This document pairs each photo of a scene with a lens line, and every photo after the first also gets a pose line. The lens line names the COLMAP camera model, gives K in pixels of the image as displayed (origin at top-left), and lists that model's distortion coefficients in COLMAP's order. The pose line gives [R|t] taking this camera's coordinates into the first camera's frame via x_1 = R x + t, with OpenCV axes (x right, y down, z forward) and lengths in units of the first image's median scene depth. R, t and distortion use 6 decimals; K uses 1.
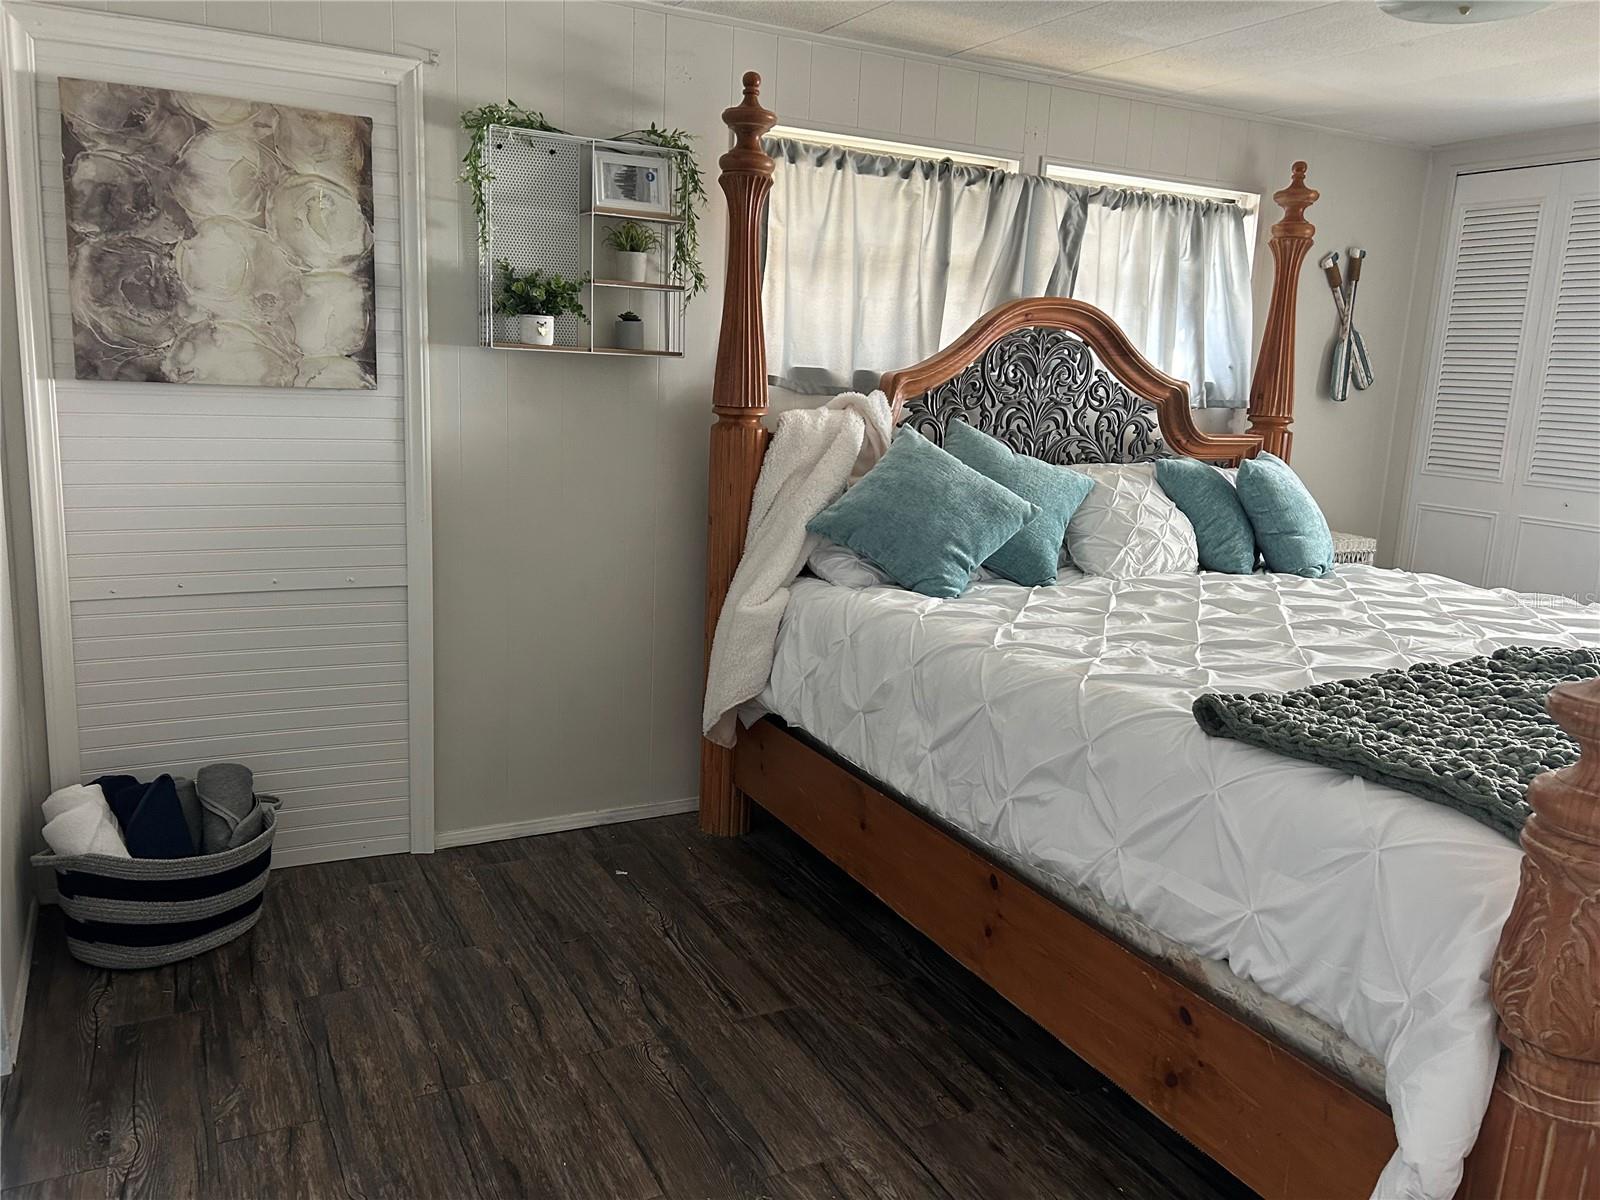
lens RADIAL K [[1208.6, 0, 799.4], [0, 1208.6, 593.3], [0, 0, 1]] dist [0.058462, -0.070670]
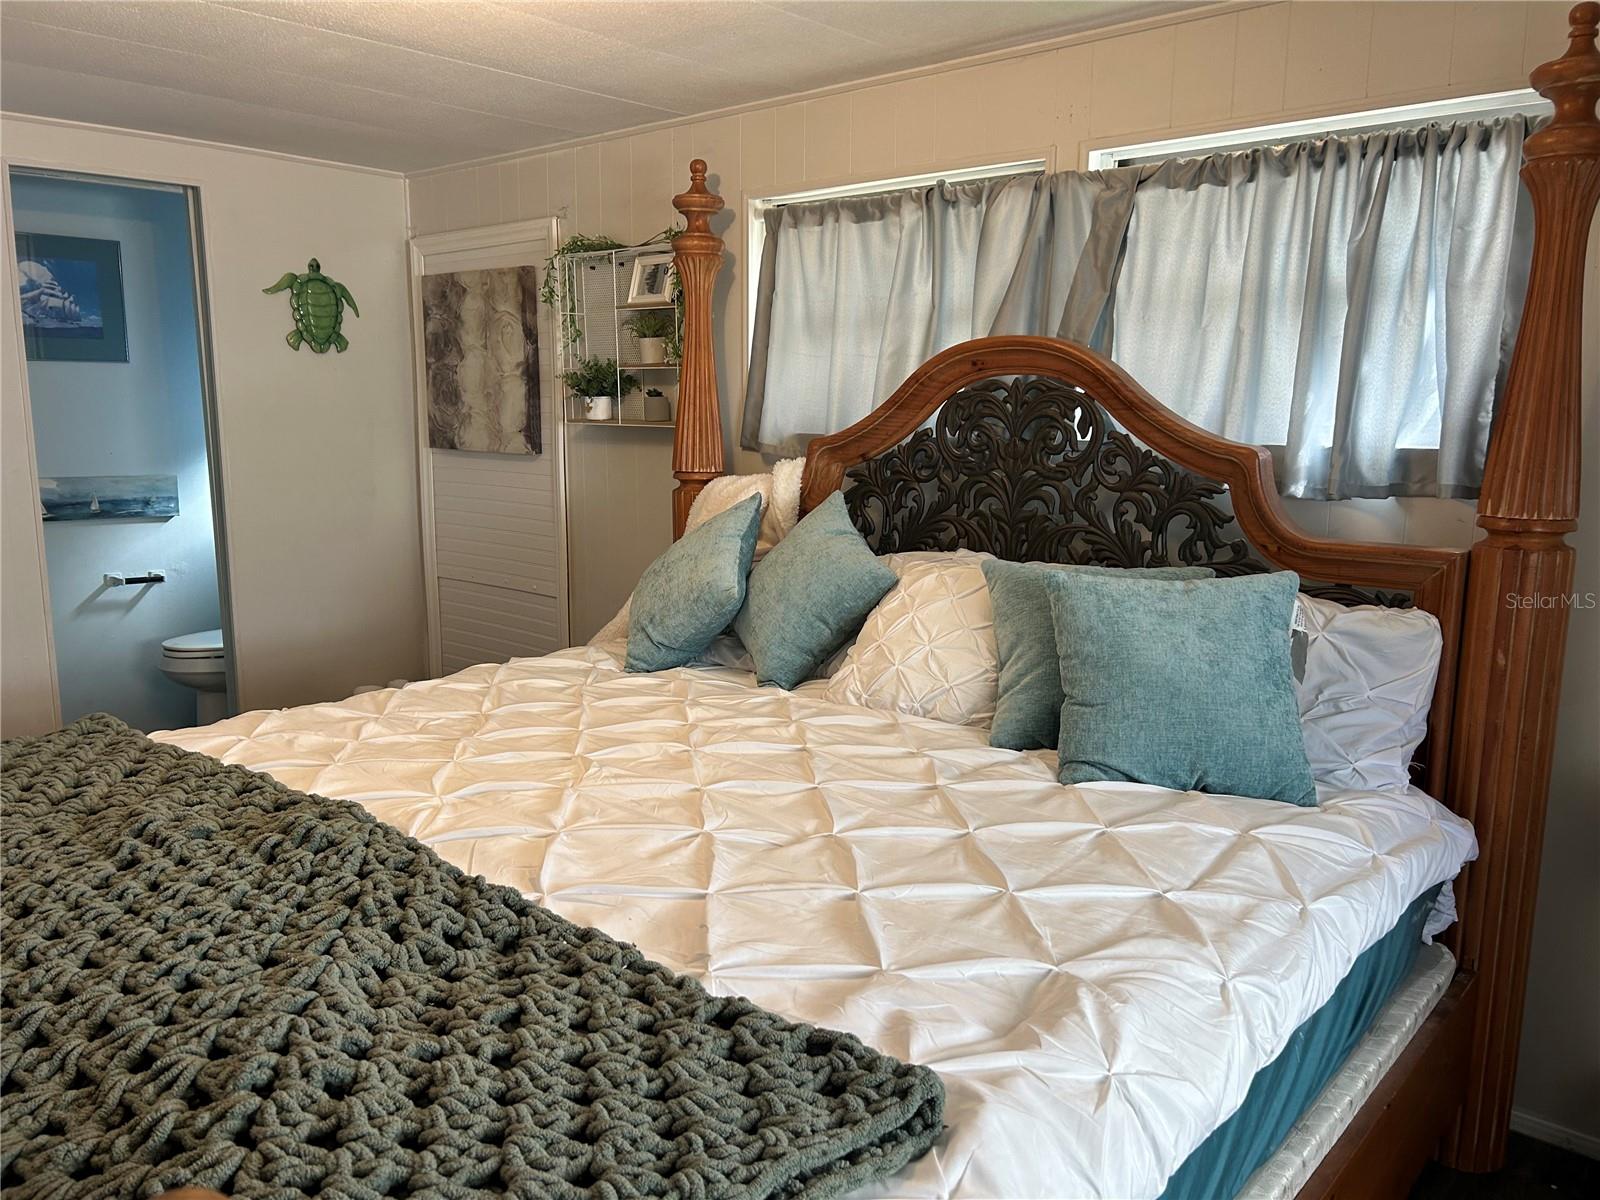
lens RADIAL K [[1208.6, 0, 798.0], [0, 1208.6, 608.0], [0, 0, 1]] dist [0.058462, -0.070670]
pose [[0.358663, 0.119189, -0.925827, 1.101433], [-0.164731, 0.984331, 0.062905, -0.133039], [0.918817, 0.129950, 0.372677, 0.791775]]
